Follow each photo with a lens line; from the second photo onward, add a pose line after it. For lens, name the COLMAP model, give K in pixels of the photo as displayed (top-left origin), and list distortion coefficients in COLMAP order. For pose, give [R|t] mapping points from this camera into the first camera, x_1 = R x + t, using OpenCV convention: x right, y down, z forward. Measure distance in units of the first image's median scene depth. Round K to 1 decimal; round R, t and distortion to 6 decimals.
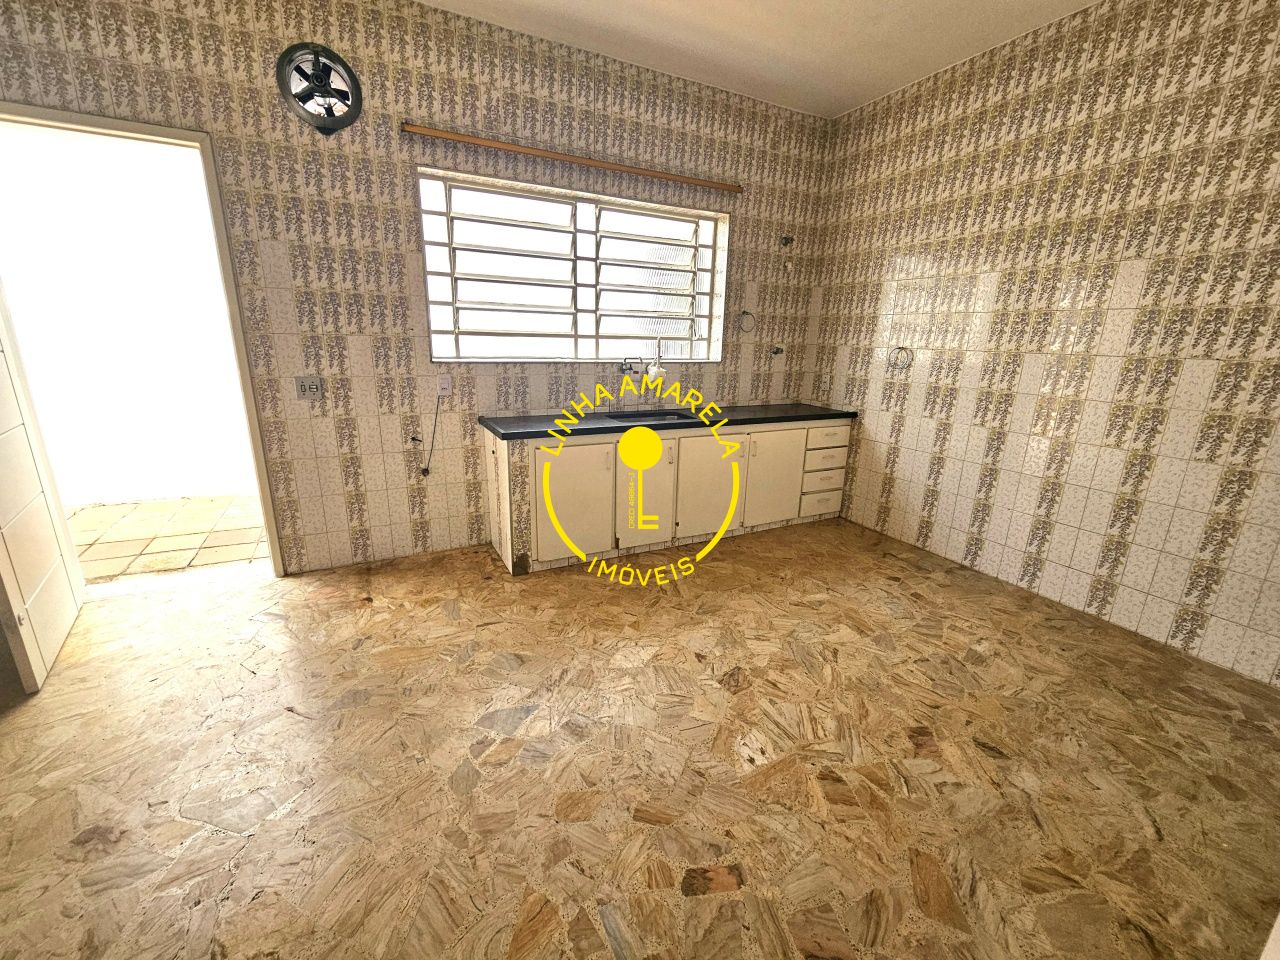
lens RADIAL K [[525.1, 0, 642.9], [0, 525.1, 482.9], [0, 0, 1]] dist [-0.000856, -0.000070]
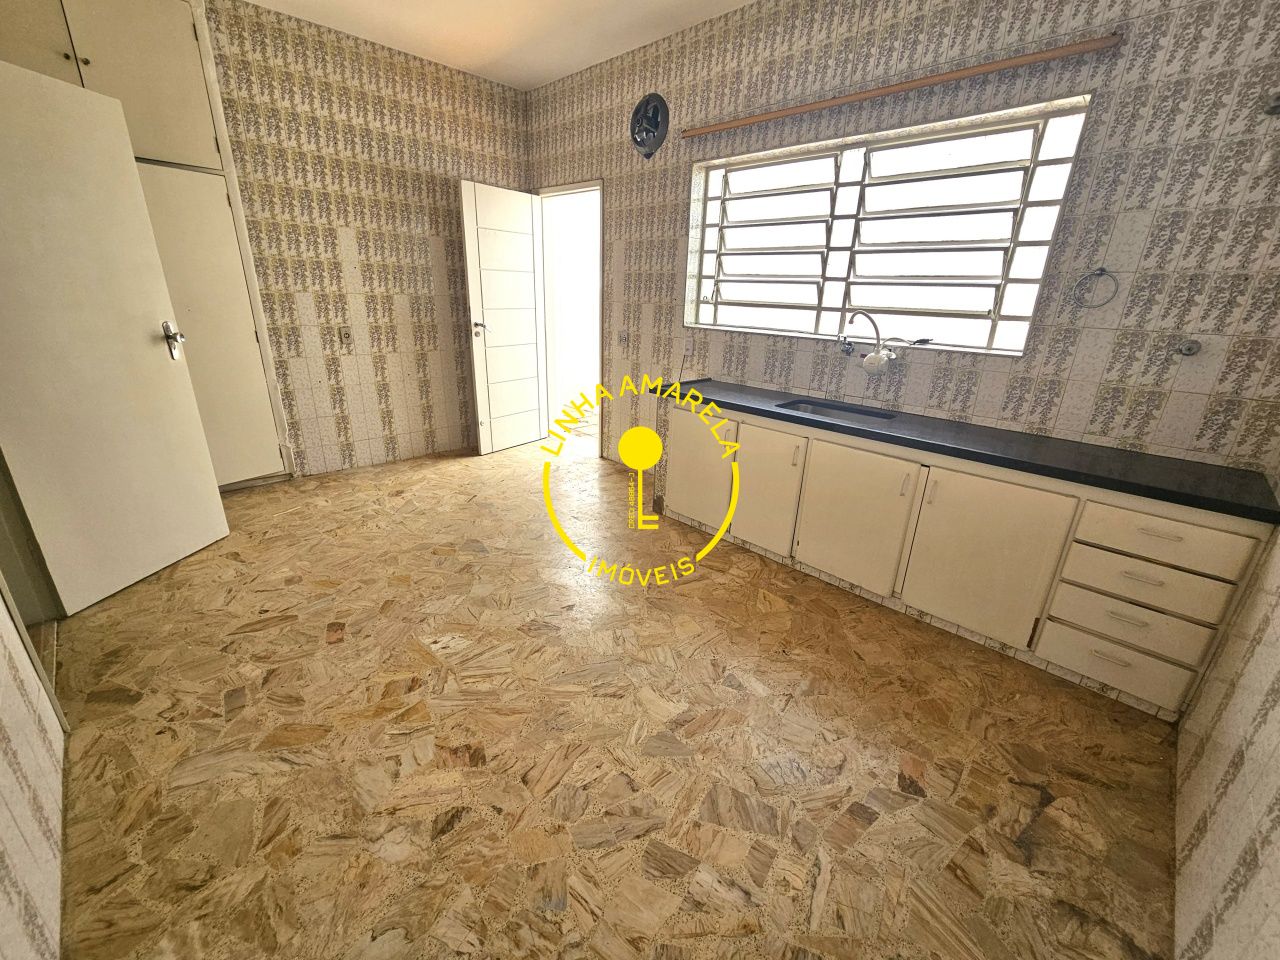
lens RADIAL K [[525.1, 0, 643.6], [0, 525.1, 480.4], [0, 0, 1]] dist [-0.000856, -0.000070]
pose [[0.311470, 0.309164, -0.898557, 0.834140], [-0.277374, 0.933994, 0.225210, -0.154963], [0.908873, 0.179090, 0.376665, 0.554237]]
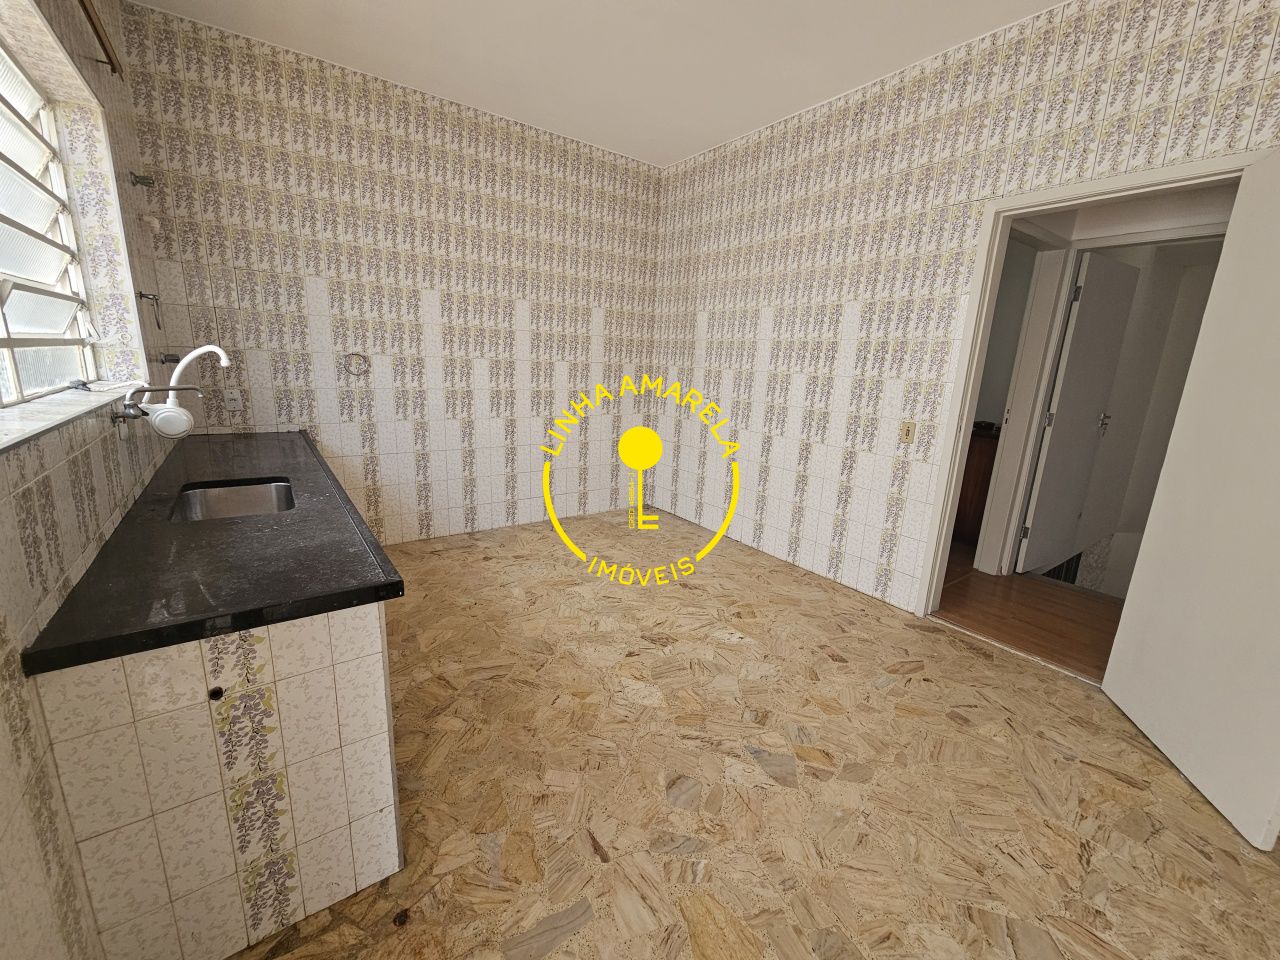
lens RADIAL K [[525.1, 0, 637.6], [0, 525.1, 484.8], [0, 0, 1]] dist [-0.000856, -0.000070]
pose [[-0.142168, -0.262003, 0.954538, -0.673815], [0.218996, 0.932110, 0.288464, -0.246143], [-0.965313, 0.250050, -0.075138, 0.790203]]
